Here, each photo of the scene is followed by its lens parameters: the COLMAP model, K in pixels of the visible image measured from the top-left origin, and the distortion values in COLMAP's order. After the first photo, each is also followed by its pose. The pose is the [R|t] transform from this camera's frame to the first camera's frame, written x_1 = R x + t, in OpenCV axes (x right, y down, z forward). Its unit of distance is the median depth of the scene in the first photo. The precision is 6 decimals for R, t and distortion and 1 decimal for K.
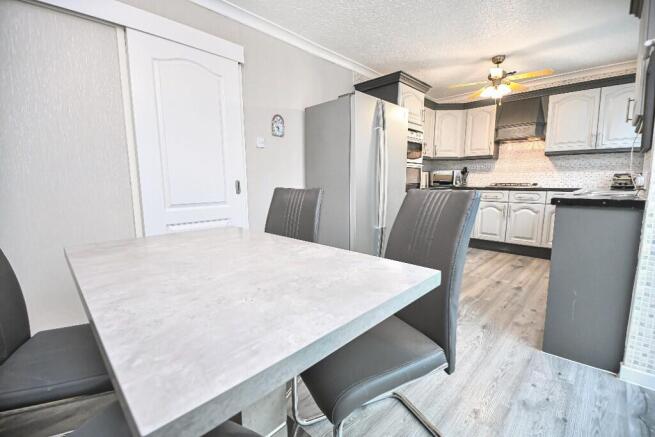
lens RADIAL K [[286.1, 0, 323.9], [0, 286.1, 220.7], [0, 0, 1]] dist [0.028538, -0.023700]
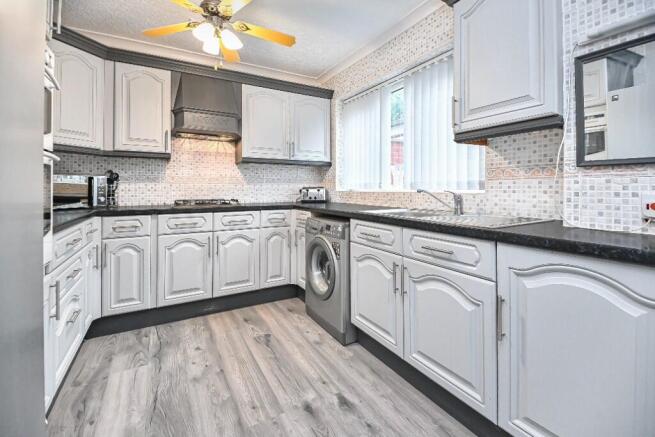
lens RADIAL K [[292.3, 0, 329.5], [0, 292.3, 186.6], [0, 0, 1]] dist [0.002200, -0.000412]
pose [[0.265072, 0.008845, 0.964188, 0.102643], [0.132825, 0.990090, -0.045599, -0.097709], [-0.955036, 0.140156, 0.261270, 0.592171]]
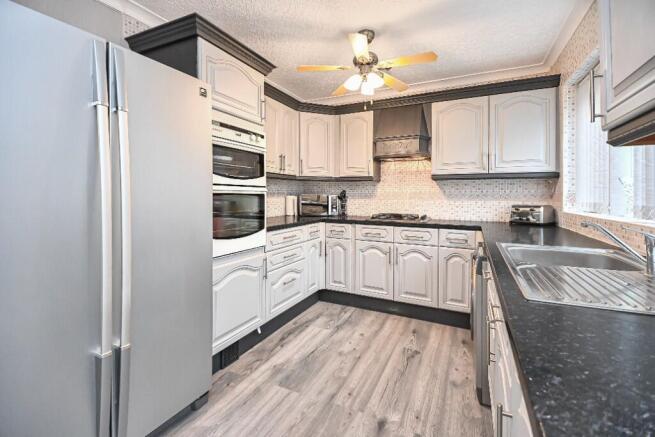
lens RADIAL K [[289.9, 0, 332.0], [0, 289.9, 196.5], [0, 0, 1]] dist [0.010494, -0.000252]
pose [[0.945068, 0.009230, 0.326744, 0.265962], [0.034565, 0.991175, -0.127973, -0.091250], [-0.325041, 0.132237, 0.936409, 0.373690]]
